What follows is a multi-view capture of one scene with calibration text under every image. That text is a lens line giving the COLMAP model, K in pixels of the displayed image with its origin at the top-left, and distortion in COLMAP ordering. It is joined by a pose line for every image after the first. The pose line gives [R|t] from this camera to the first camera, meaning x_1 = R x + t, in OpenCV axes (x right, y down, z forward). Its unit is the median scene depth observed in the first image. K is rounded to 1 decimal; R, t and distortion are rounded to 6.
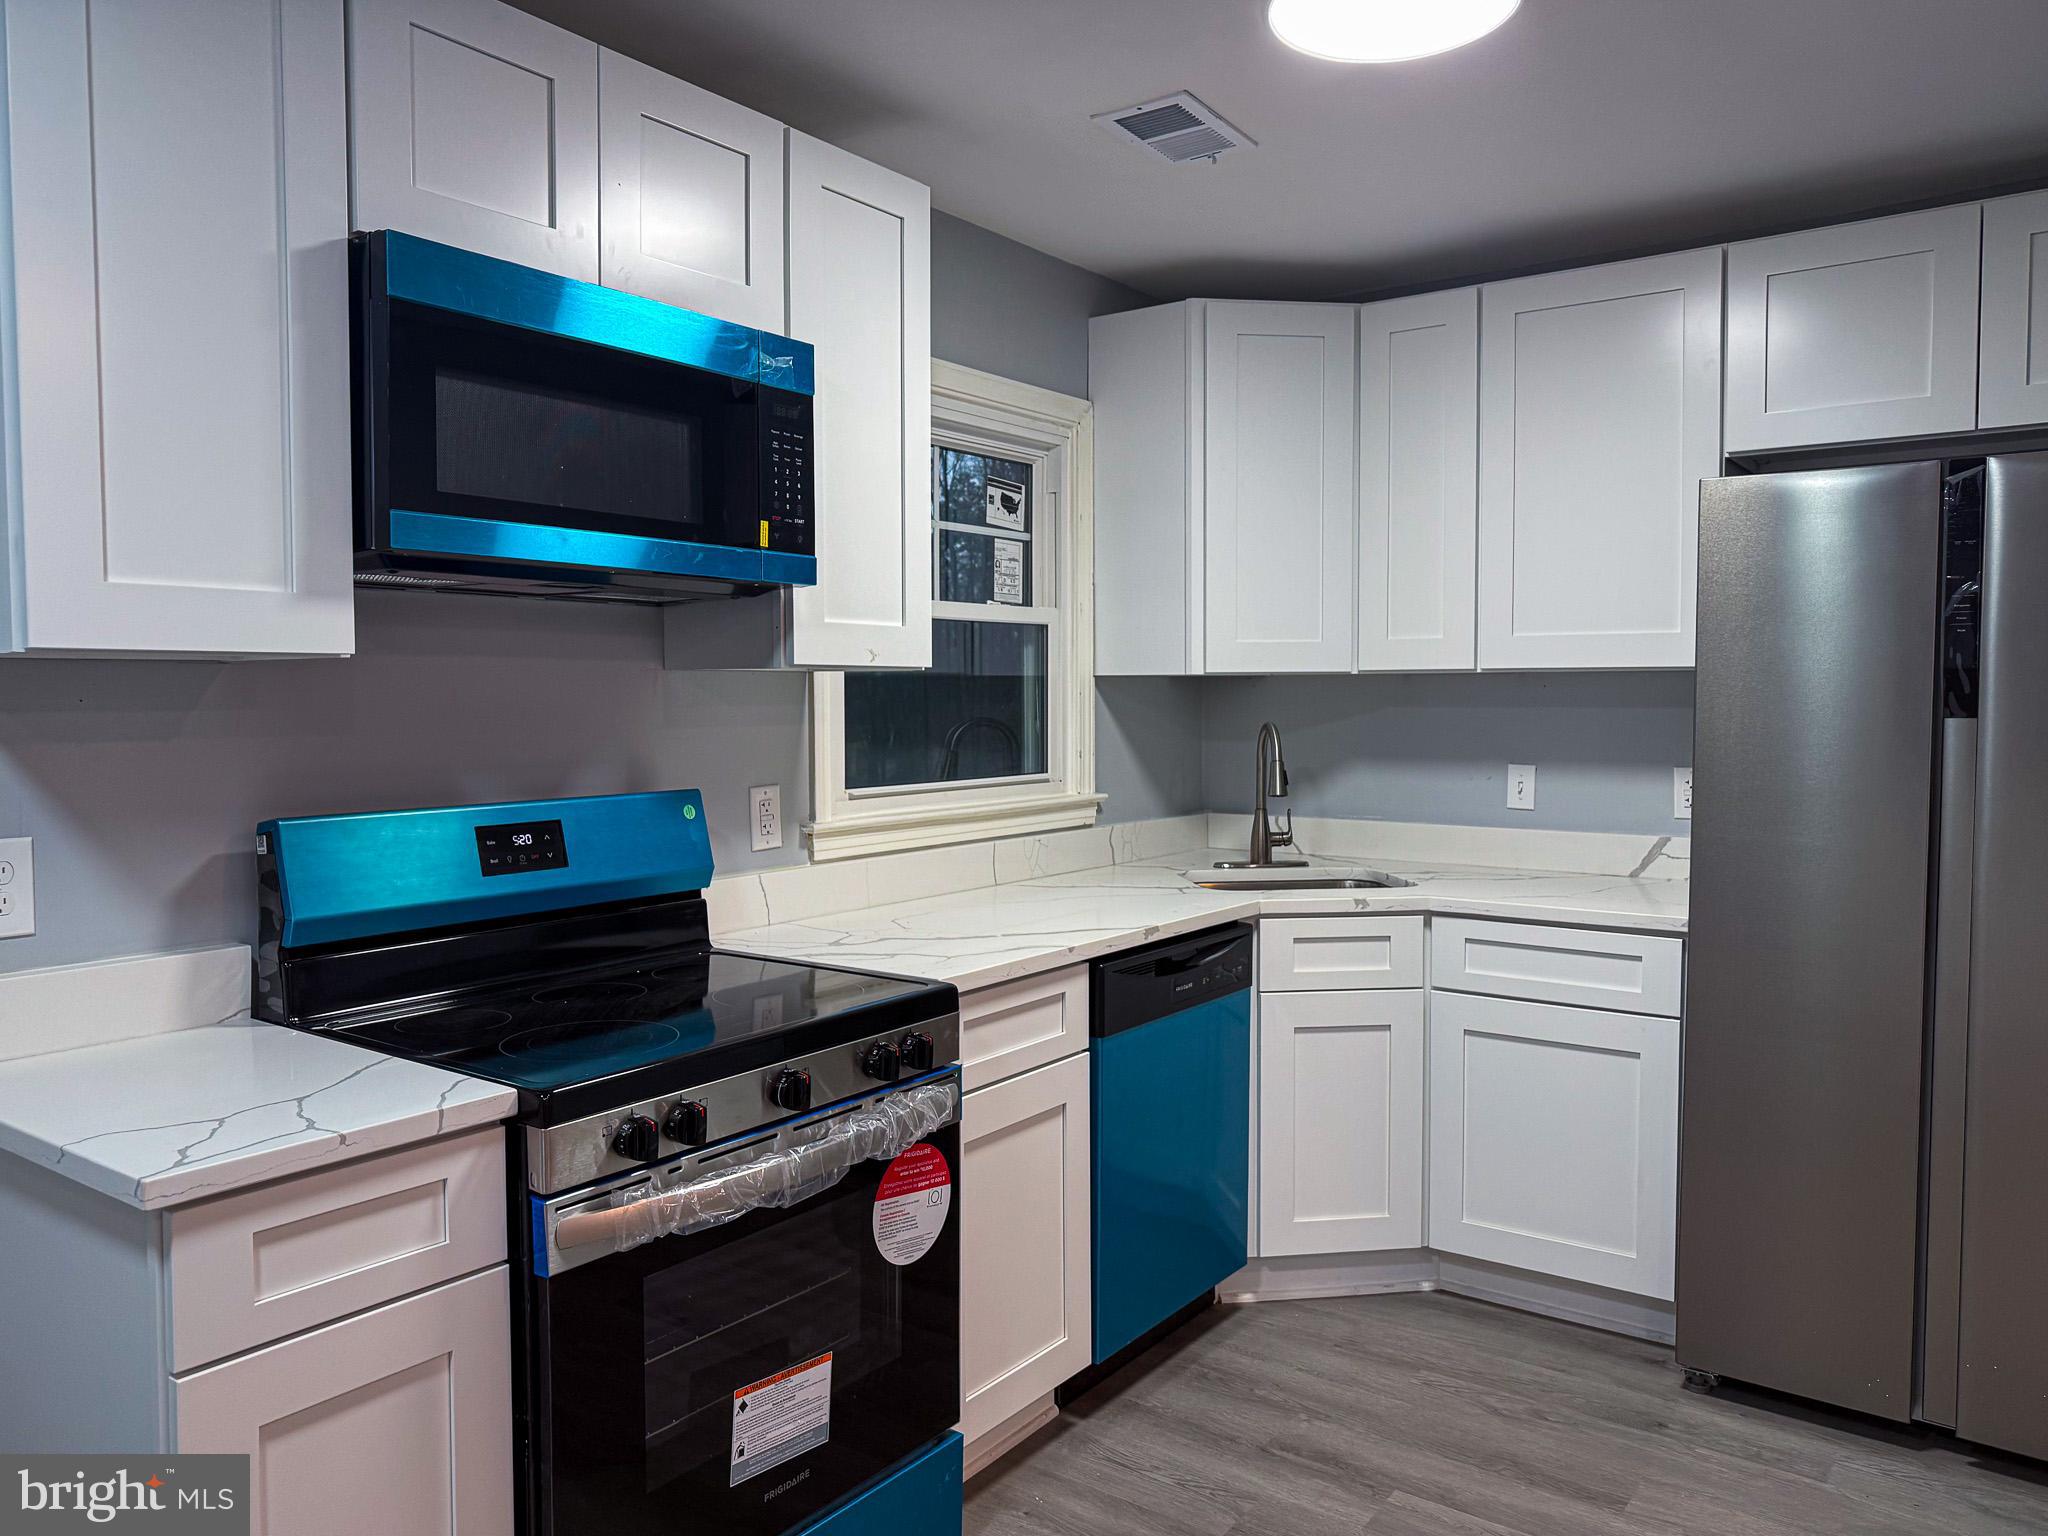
lens RADIAL K [[1470.4, 0, 1023.8], [0, 1470.4, 751.0], [0, 0, 1]] dist [-0.003827, -0.000346]
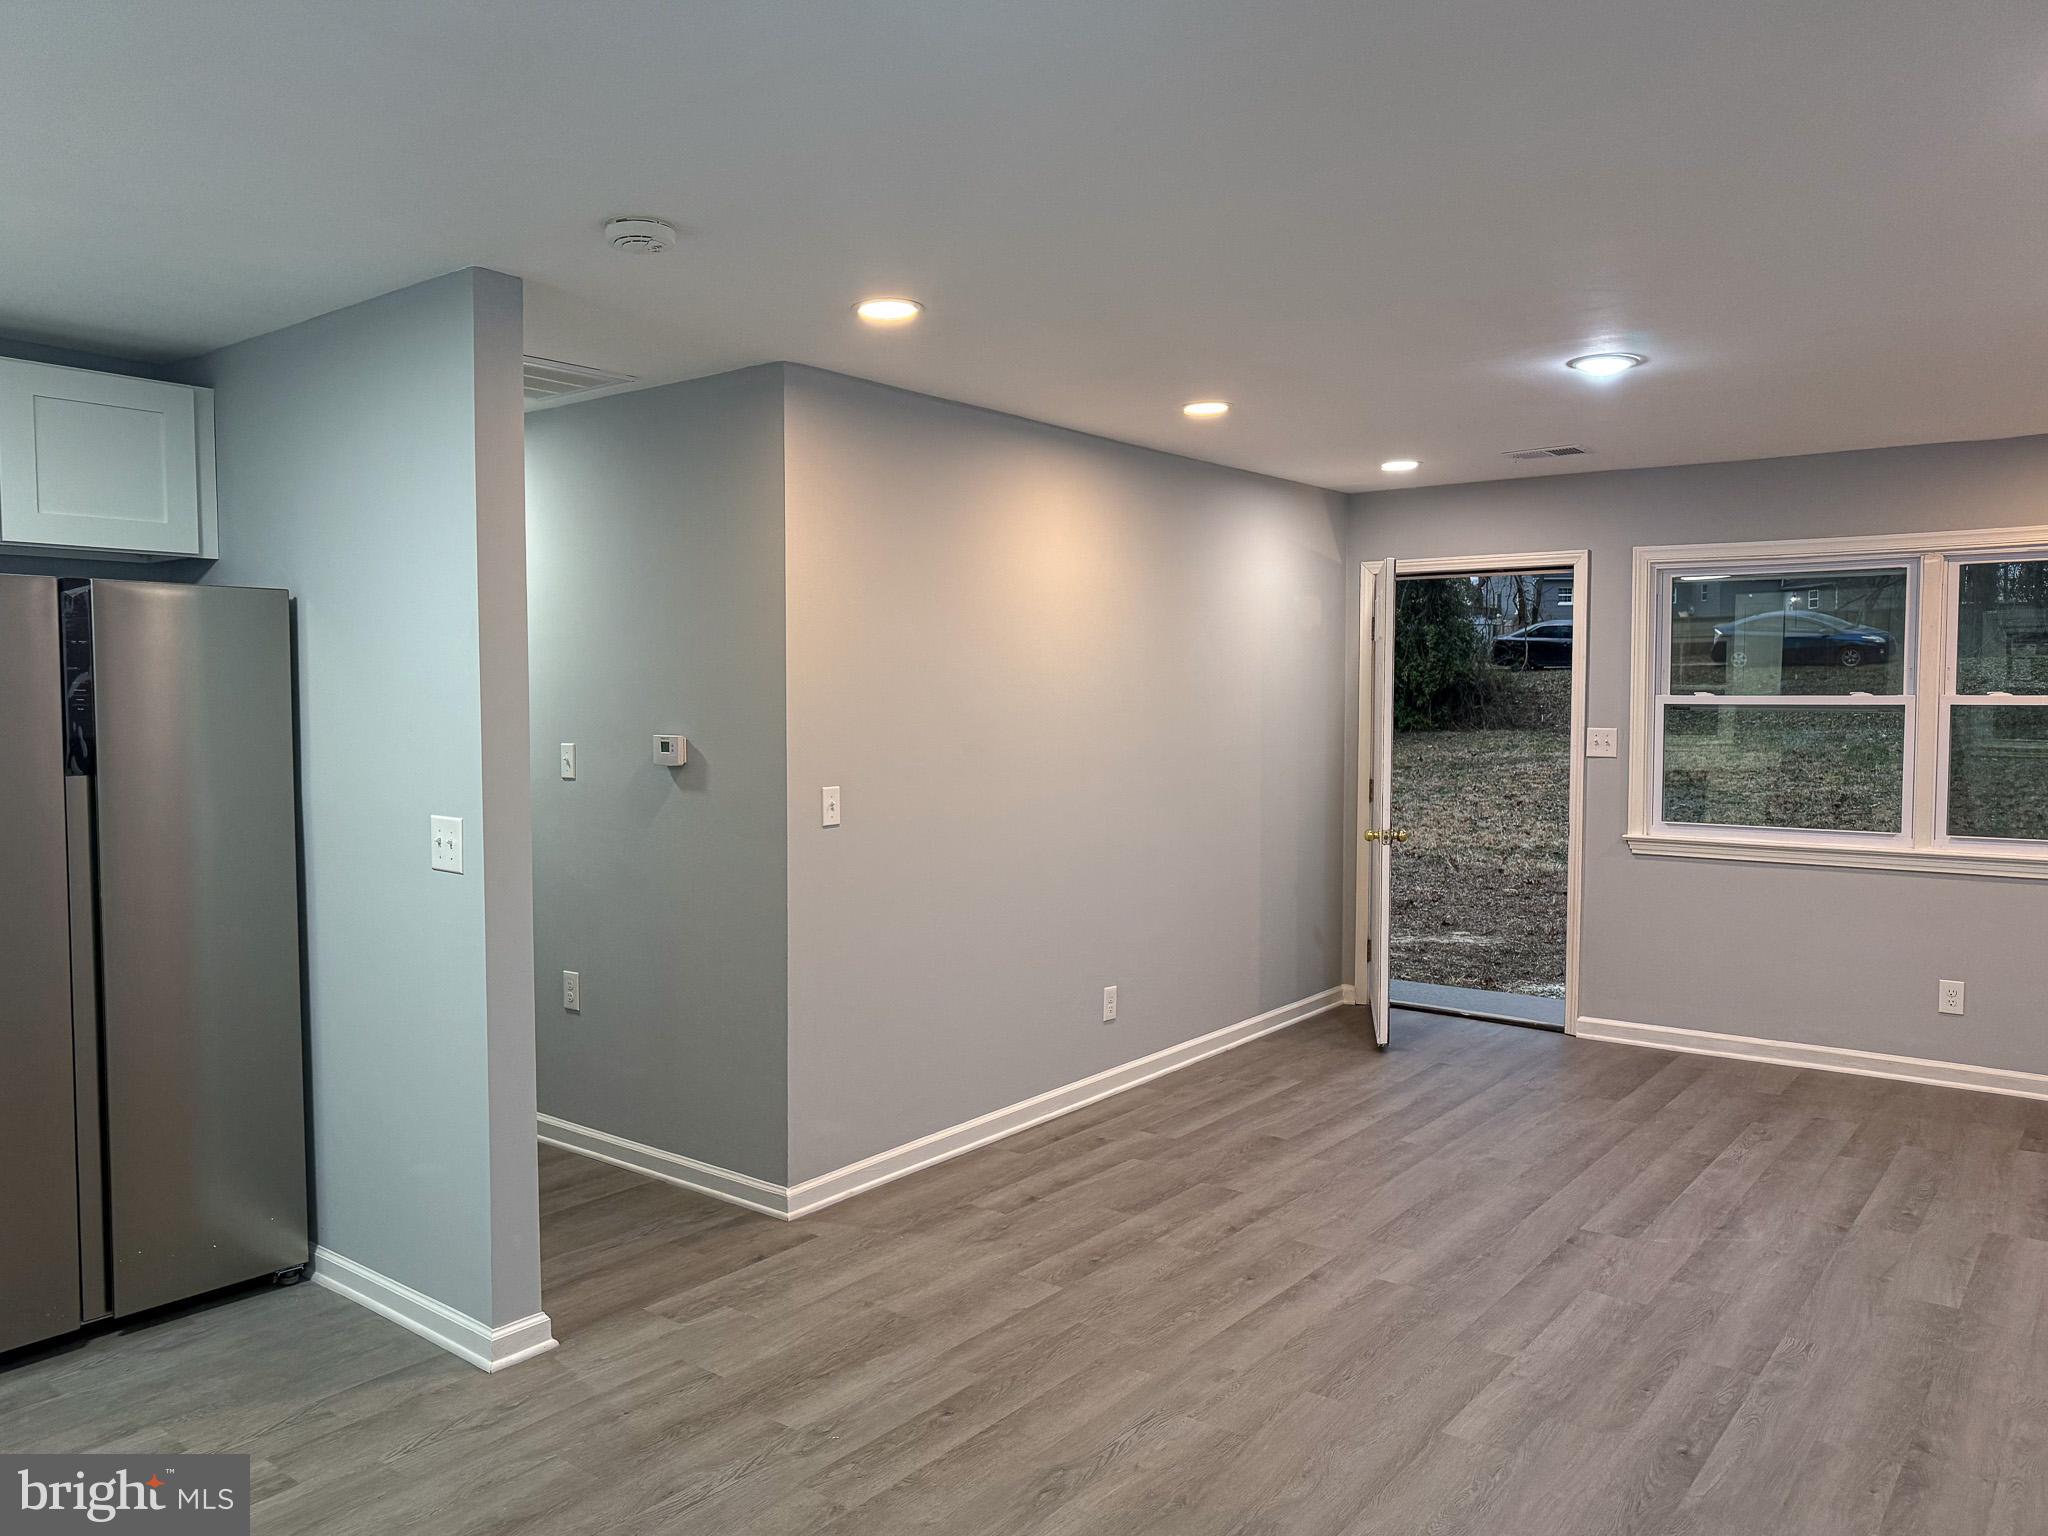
lens RADIAL K [[1481.0, 0, 1017.5], [0, 1481.0, 759.9], [0, 0, 1]] dist [-0.003300, -0.002900]
pose [[0.038405, -0.044397, 0.998275, -0.580040], [0.043760, 0.998129, 0.042707, -0.050840], [-0.998304, 0.042045, 0.040276, 0.103851]]
